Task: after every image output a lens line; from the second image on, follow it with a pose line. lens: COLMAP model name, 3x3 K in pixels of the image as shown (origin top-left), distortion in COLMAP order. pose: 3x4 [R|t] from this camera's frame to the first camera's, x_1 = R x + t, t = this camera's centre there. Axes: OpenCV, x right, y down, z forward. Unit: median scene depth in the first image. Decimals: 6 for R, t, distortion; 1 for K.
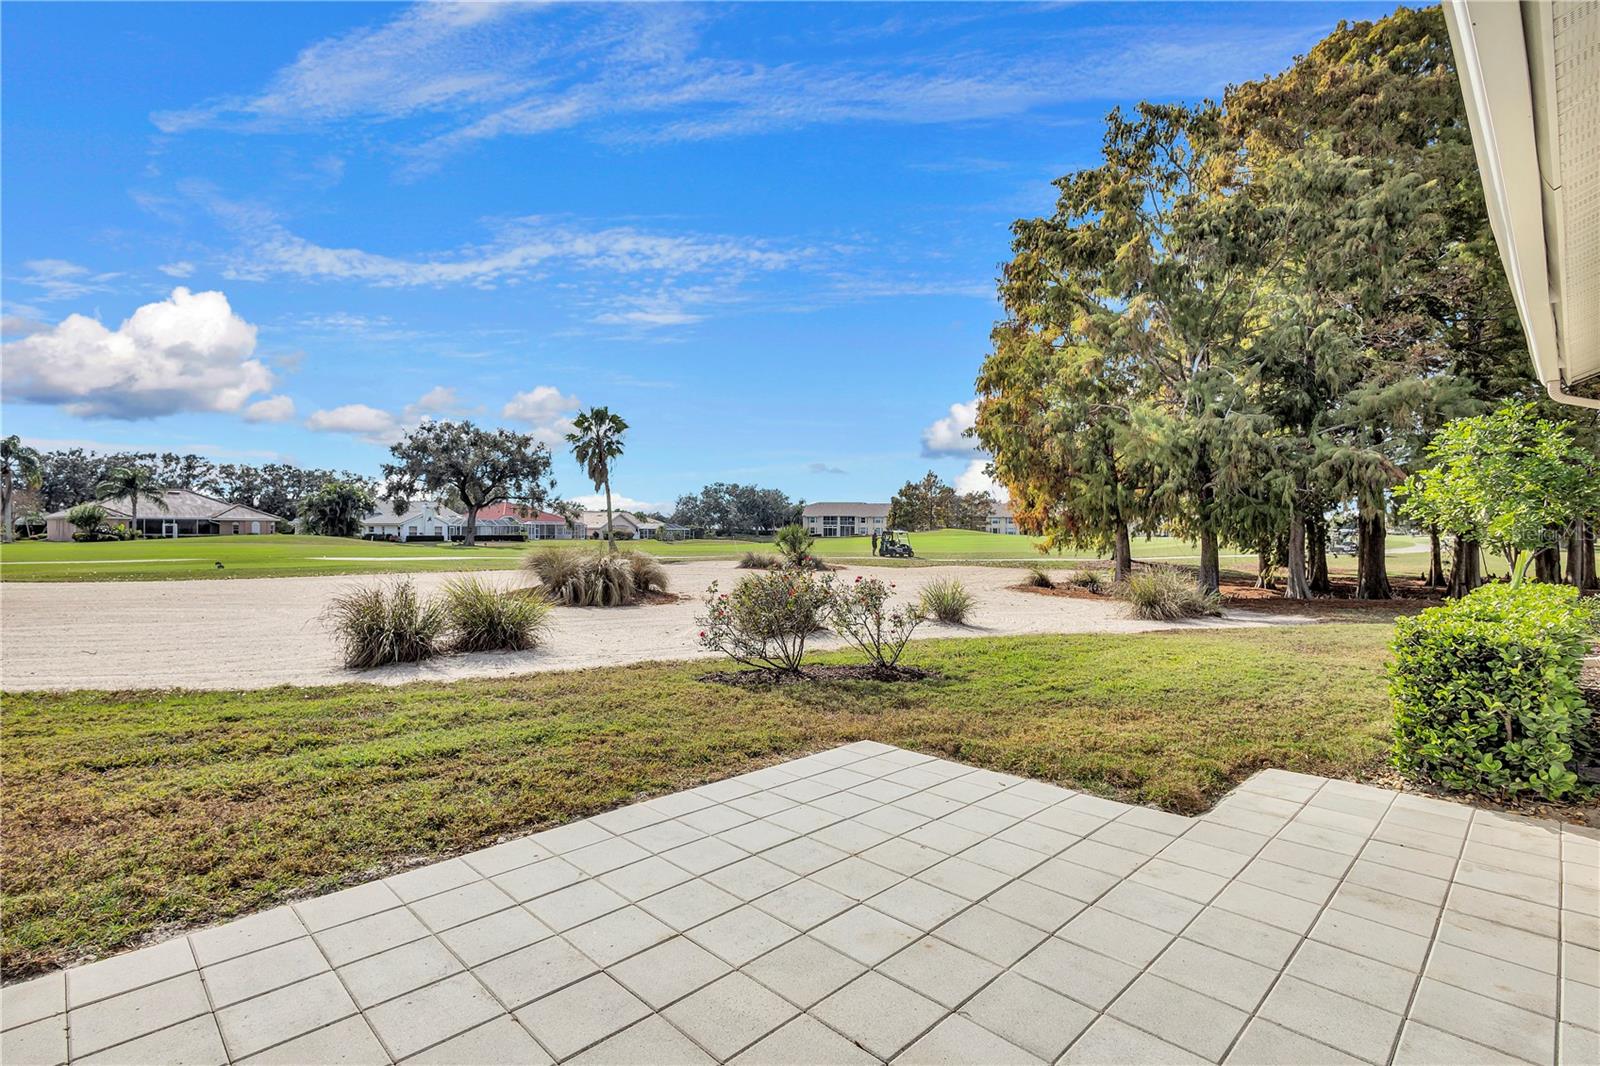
lens RADIAL K [[754.7, 0, 798.3], [0, 754.7, 535.5], [0, 0, 1]] dist [-0.000365, -0.000126]
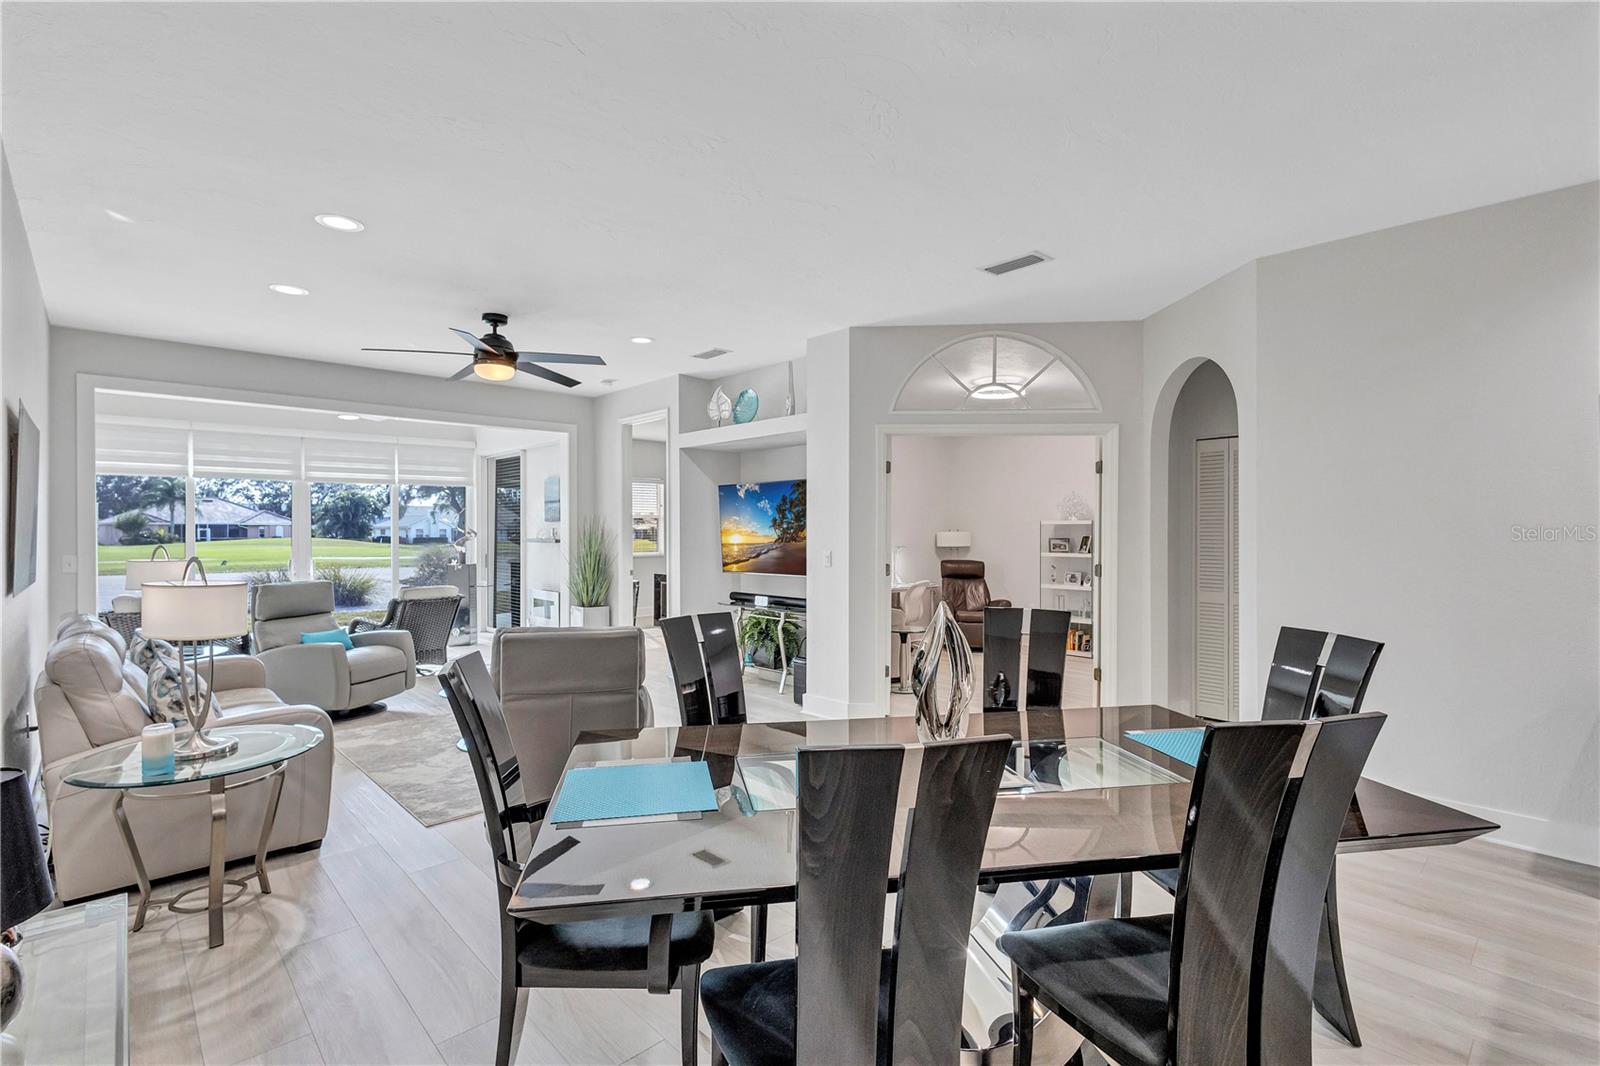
lens RADIAL K [[754.7, 0, 801.6], [0, 754.7, 535.0], [0, 0, 1]] dist [-0.000365, -0.000126]
pose [[0.999393, -0.006630, -0.034208, 0.088564], [0.006689, 0.999976, 0.001595, -0.001572], [0.034196, -0.001823, 0.999413, -0.085018]]
